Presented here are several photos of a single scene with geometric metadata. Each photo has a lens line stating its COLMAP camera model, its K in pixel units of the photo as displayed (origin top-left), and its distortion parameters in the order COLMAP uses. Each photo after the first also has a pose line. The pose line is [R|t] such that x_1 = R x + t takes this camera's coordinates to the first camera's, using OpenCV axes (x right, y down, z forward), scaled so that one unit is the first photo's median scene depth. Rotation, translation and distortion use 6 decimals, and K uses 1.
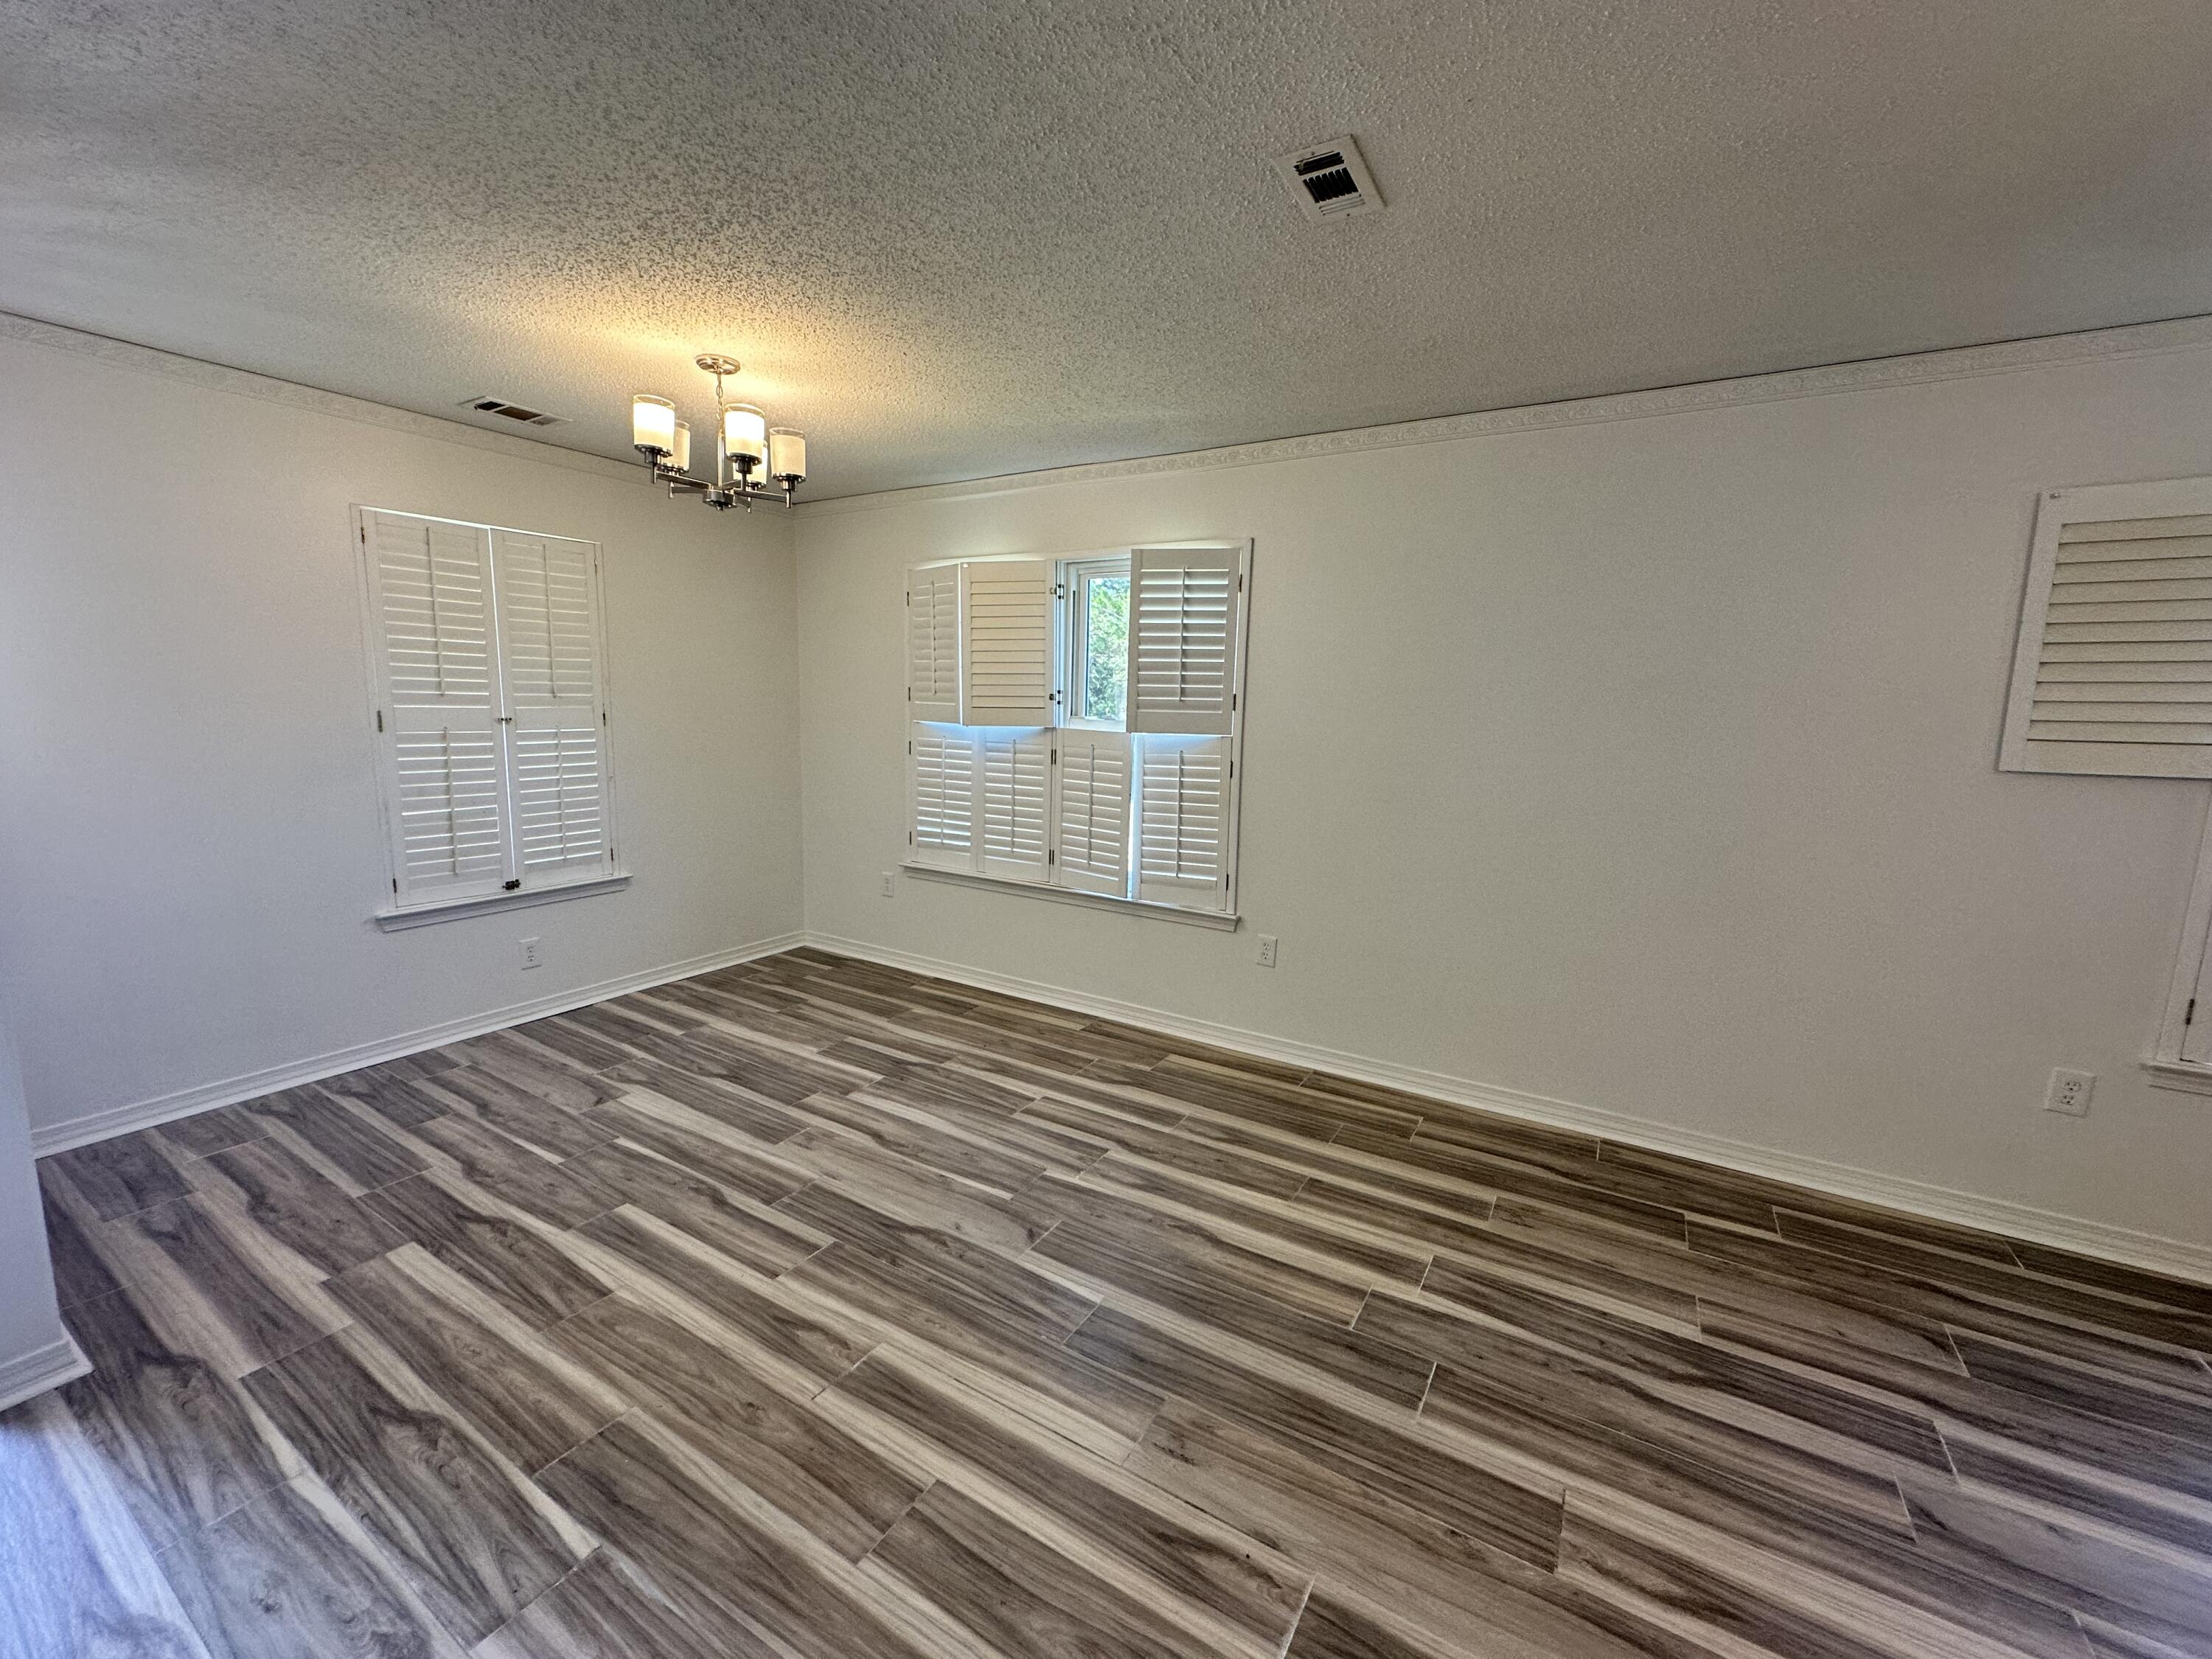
lens RADIAL K [[890.3, 0, 1117.5], [0, 890.3, 827.7], [0, 0, 1]] dist [0.002001, -0.000657]
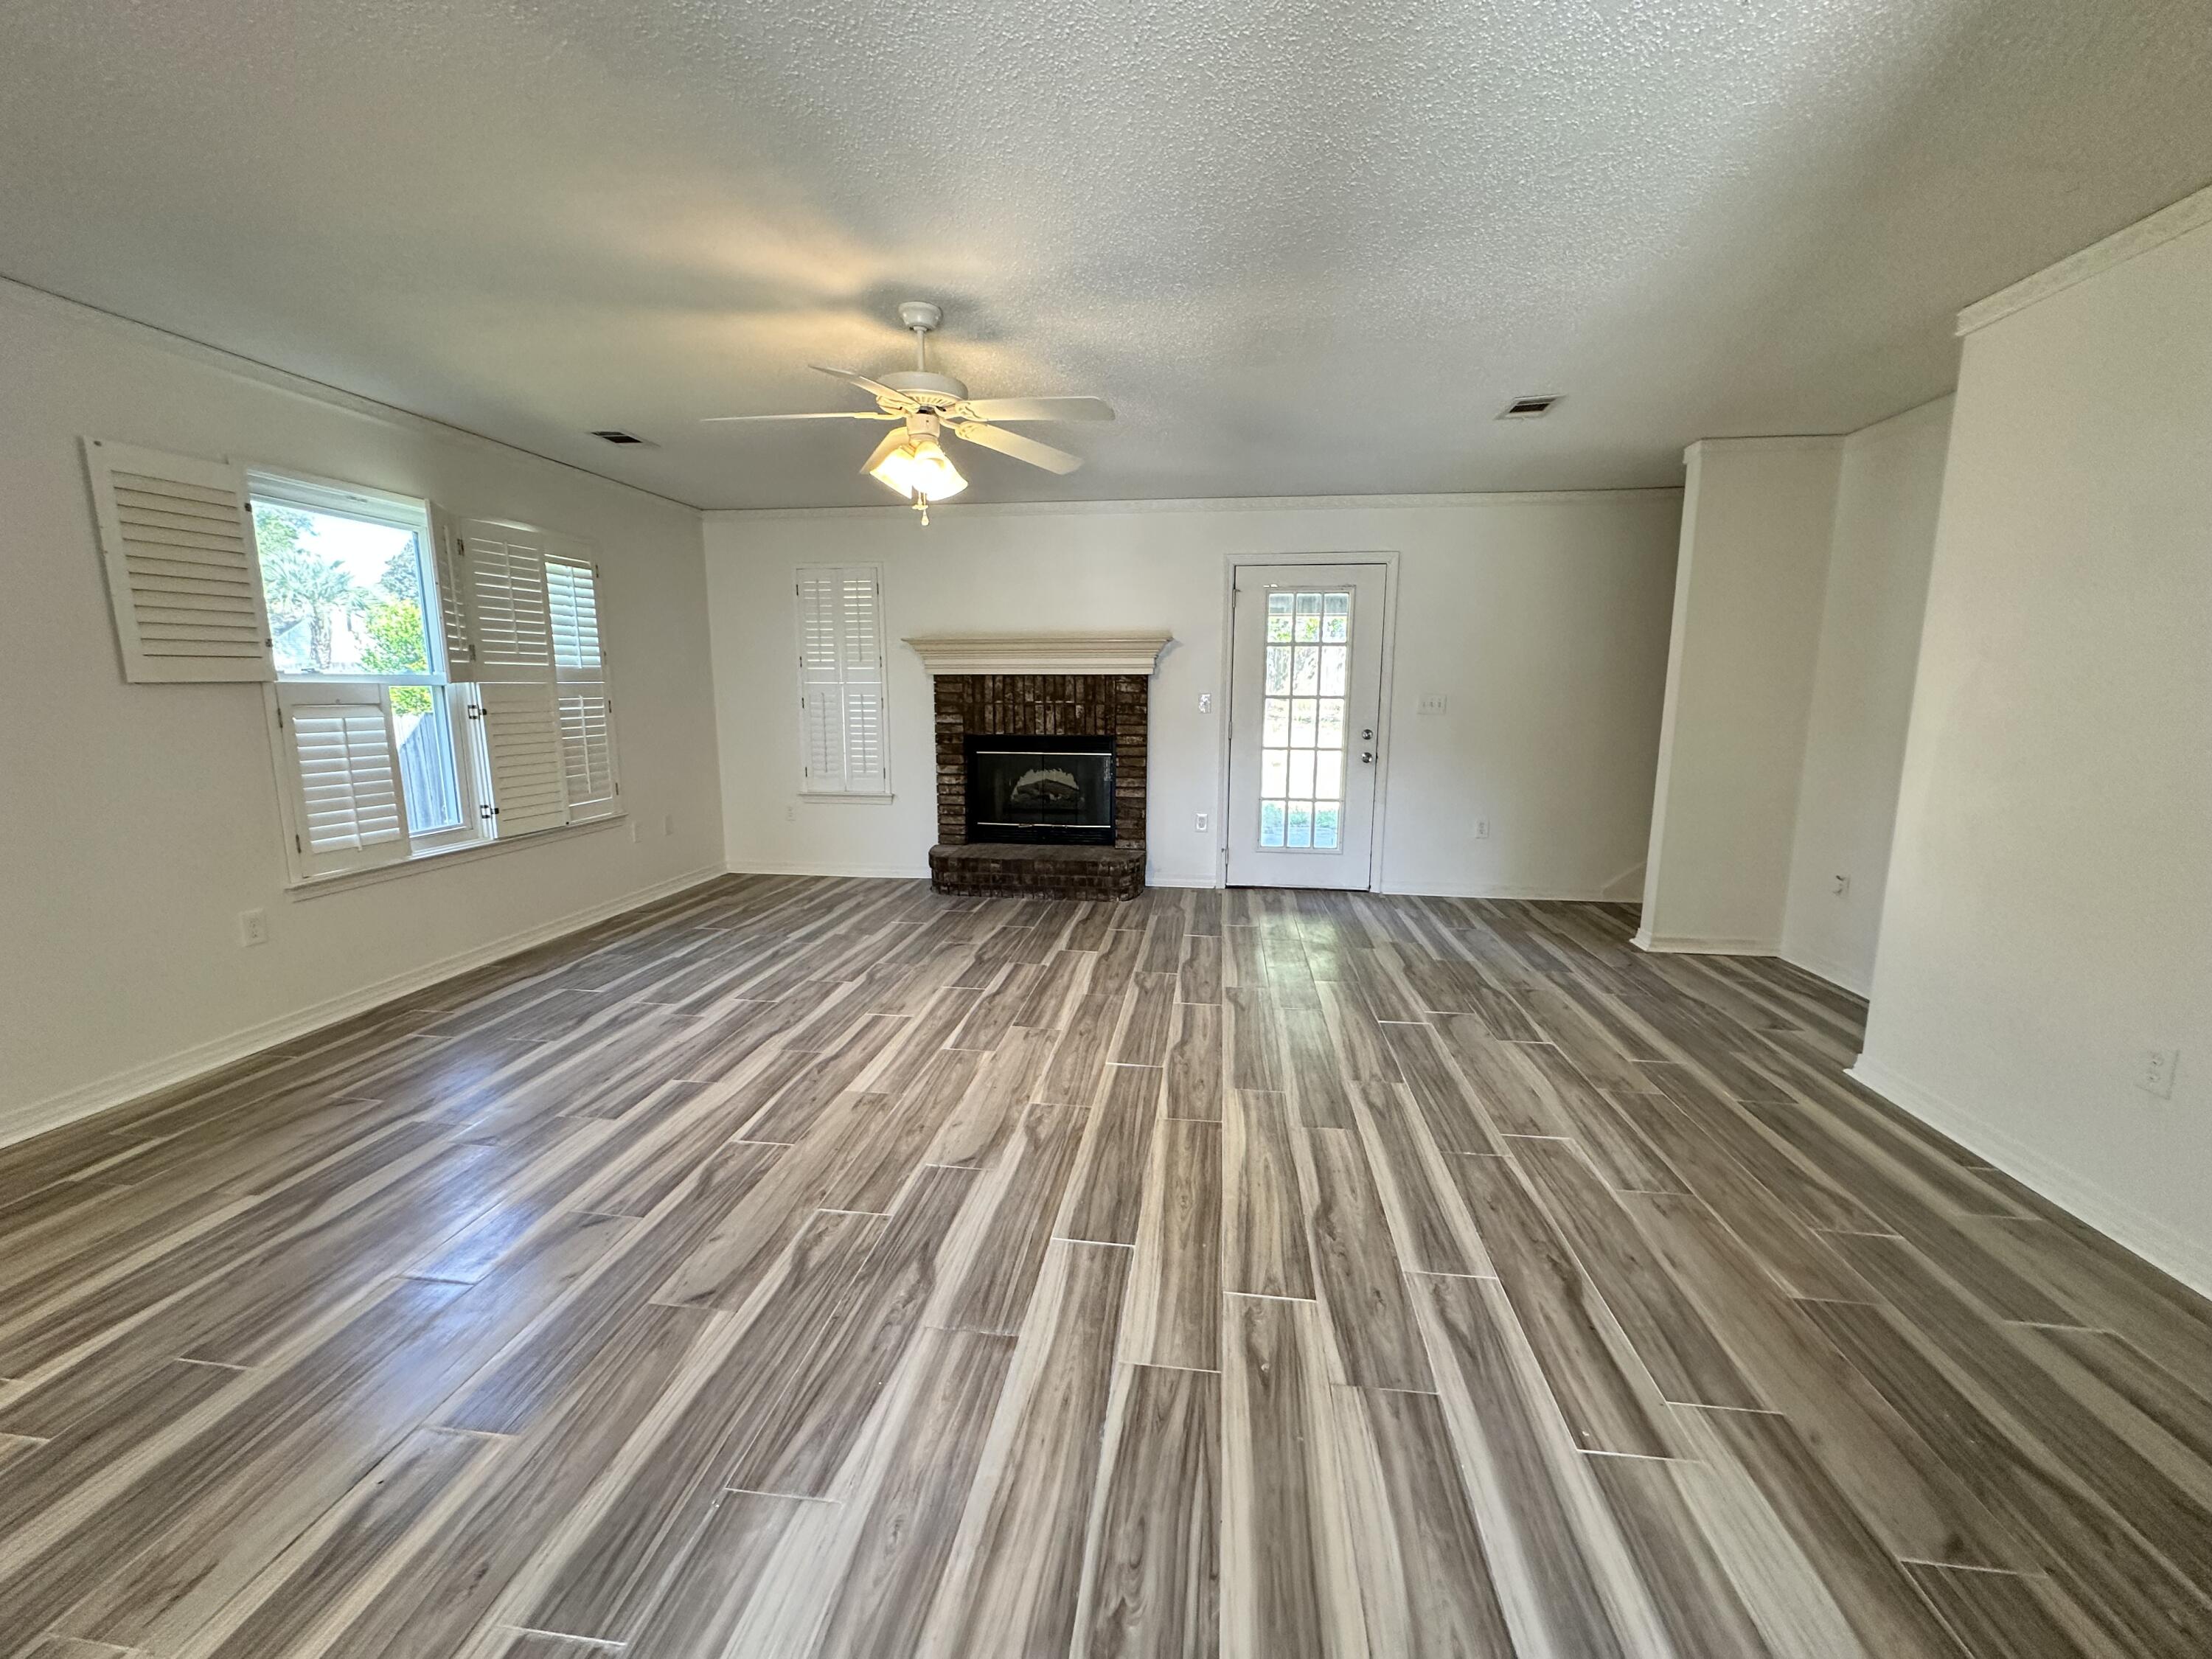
lens RADIAL K [[890.3, 0, 1104.6], [0, 890.3, 834.0], [0, 0, 1]] dist [0.002001, -0.000657]
pose [[-0.402952, -0.174767, 0.898380, -0.676770], [0.117547, 0.963586, 0.240175, -0.005426], [-0.907641, 0.202381, -0.367736, 0.362887]]
